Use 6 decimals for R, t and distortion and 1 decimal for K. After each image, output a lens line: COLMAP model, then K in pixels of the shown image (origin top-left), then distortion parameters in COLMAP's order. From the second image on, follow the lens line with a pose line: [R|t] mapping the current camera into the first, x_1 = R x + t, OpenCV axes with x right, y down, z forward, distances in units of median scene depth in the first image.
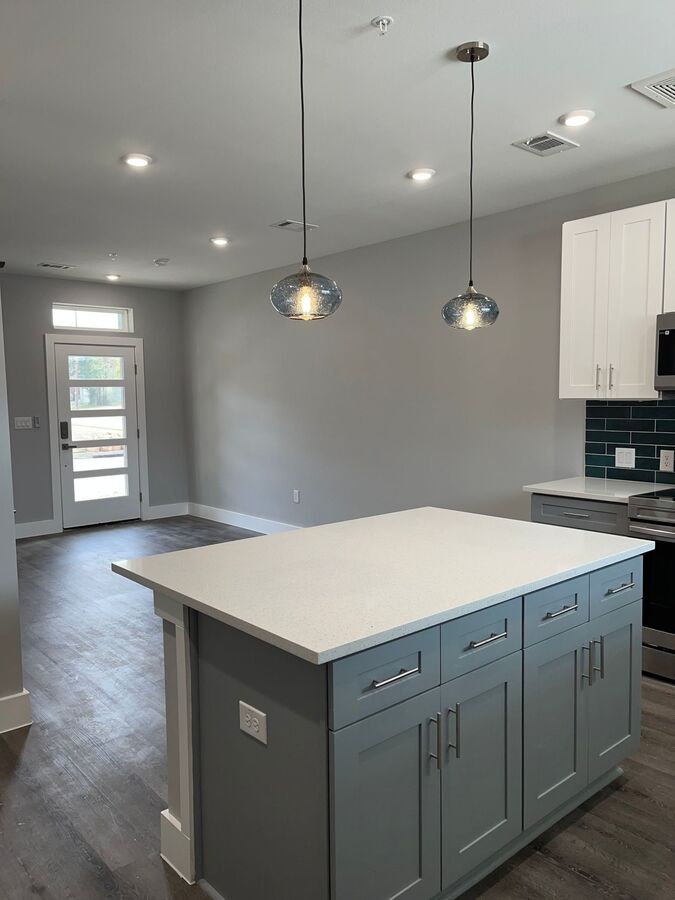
lens RADIAL K [[681.4, 0, 338.2], [0, 681.4, 452.2], [0, 0, 1]] dist [0.065123, -0.093917]
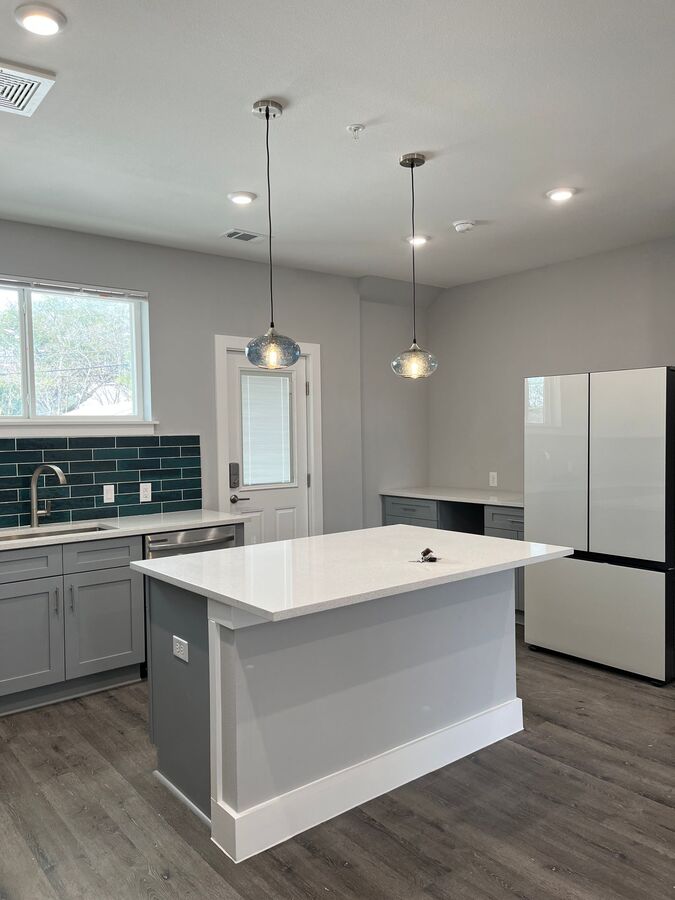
lens RADIAL K [[678.8, 0, 331.9], [0, 678.8, 450.3], [0, 0, 1]] dist [0.075155, -0.106447]
pose [[-0.998714, 0.031590, 0.039662, 0.049020], [0.035848, 0.993097, 0.111687, -0.122007], [-0.035860, 0.112965, -0.992952, 1.483972]]
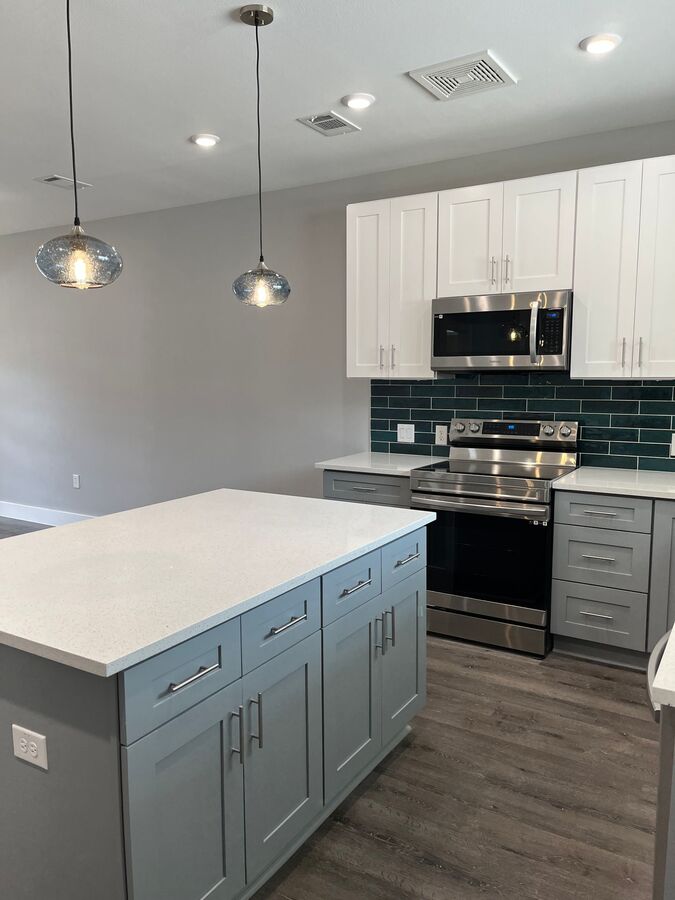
lens RADIAL K [[681.1, 0, 337.5], [0, 681.1, 450.0], [0, 0, 1]] dist [0.061859, -0.076768]
pose [[0.954134, -0.027656, 0.298099, -0.000477], [0.018357, 0.999255, 0.033950, -0.004448], [-0.298816, -0.026921, 0.953931, 0.023853]]
